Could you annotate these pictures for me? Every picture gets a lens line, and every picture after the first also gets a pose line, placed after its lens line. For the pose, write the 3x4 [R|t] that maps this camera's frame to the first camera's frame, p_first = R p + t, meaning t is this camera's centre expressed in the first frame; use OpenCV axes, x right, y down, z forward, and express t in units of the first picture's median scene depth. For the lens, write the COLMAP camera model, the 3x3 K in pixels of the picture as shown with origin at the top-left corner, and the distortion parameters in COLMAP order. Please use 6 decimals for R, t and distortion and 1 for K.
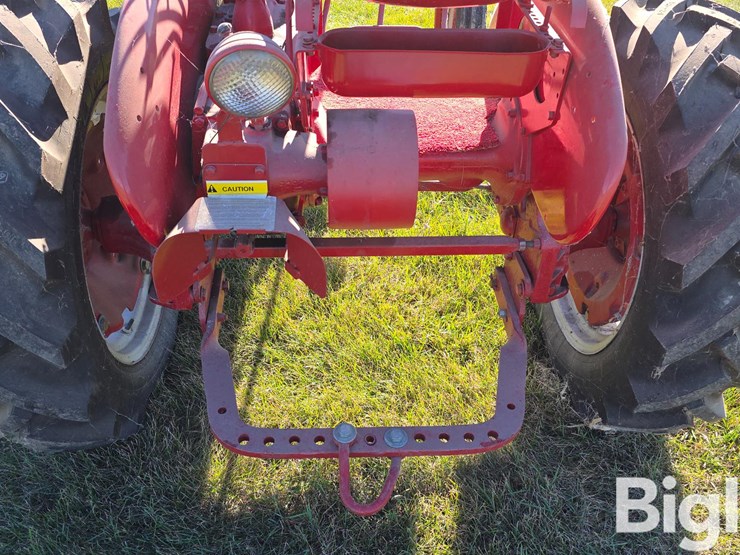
lens RADIAL K [[660.0, 0, 382.1], [0, 660.0, 261.1], [0, 0, 1]] dist [0.083306, -0.120043]
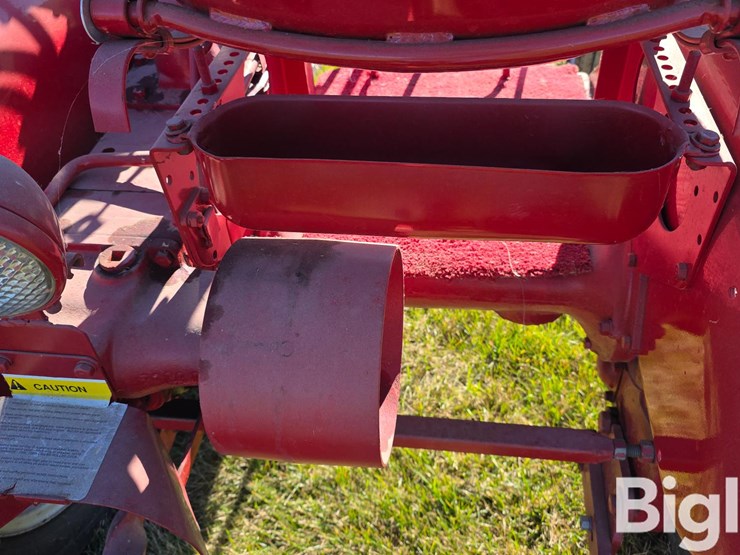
lens RADIAL K [[660.0, 0, 383.9], [0, 660.0, 259.7], [0, 0, 1]] dist [0.083306, -0.120043]
pose [[0.977351, 0.068239, -0.200319, 0.116403], [-0.056255, 0.996303, 0.064924, -0.208057], [0.204009, -0.052185, 0.977577, 0.406515]]
